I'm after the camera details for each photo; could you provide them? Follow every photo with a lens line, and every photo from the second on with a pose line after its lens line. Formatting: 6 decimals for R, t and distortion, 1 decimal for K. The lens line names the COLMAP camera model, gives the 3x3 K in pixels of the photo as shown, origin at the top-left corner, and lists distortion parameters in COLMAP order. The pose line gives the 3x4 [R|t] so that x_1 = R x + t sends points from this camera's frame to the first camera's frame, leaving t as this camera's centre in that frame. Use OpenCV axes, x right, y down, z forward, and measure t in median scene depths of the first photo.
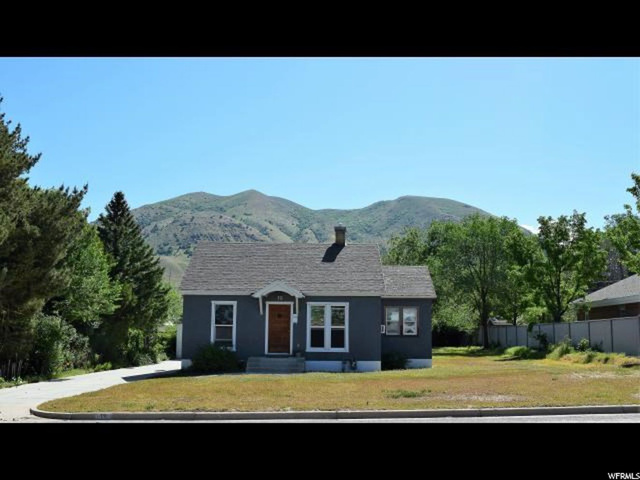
lens RADIAL K [[717.0, 0, 320.0], [0, 717.0, 238.7], [0, 0, 1]] dist [-0.086954, 0.000000]
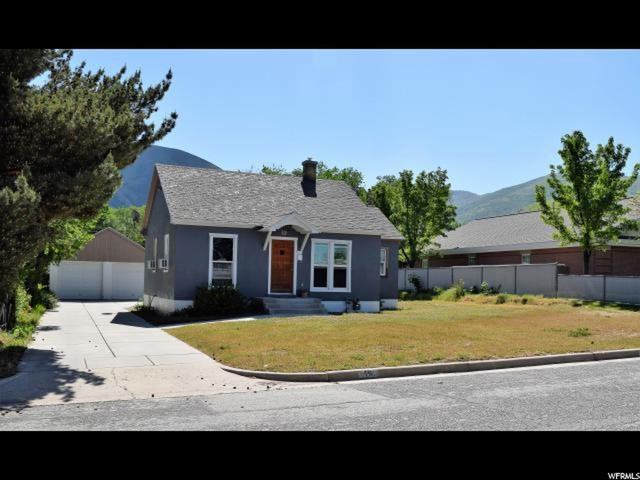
lens RADIAL K [[661.7, 0, 320.1], [0, 661.7, 241.4], [0, 0, 1]] dist [-0.063494, 0.000000]
pose [[0.897257, 0.036963, 0.439959, -0.386048], [-0.070509, 0.995696, 0.060144, 0.039914], [-0.435842, -0.084985, 0.896002, 0.227044]]
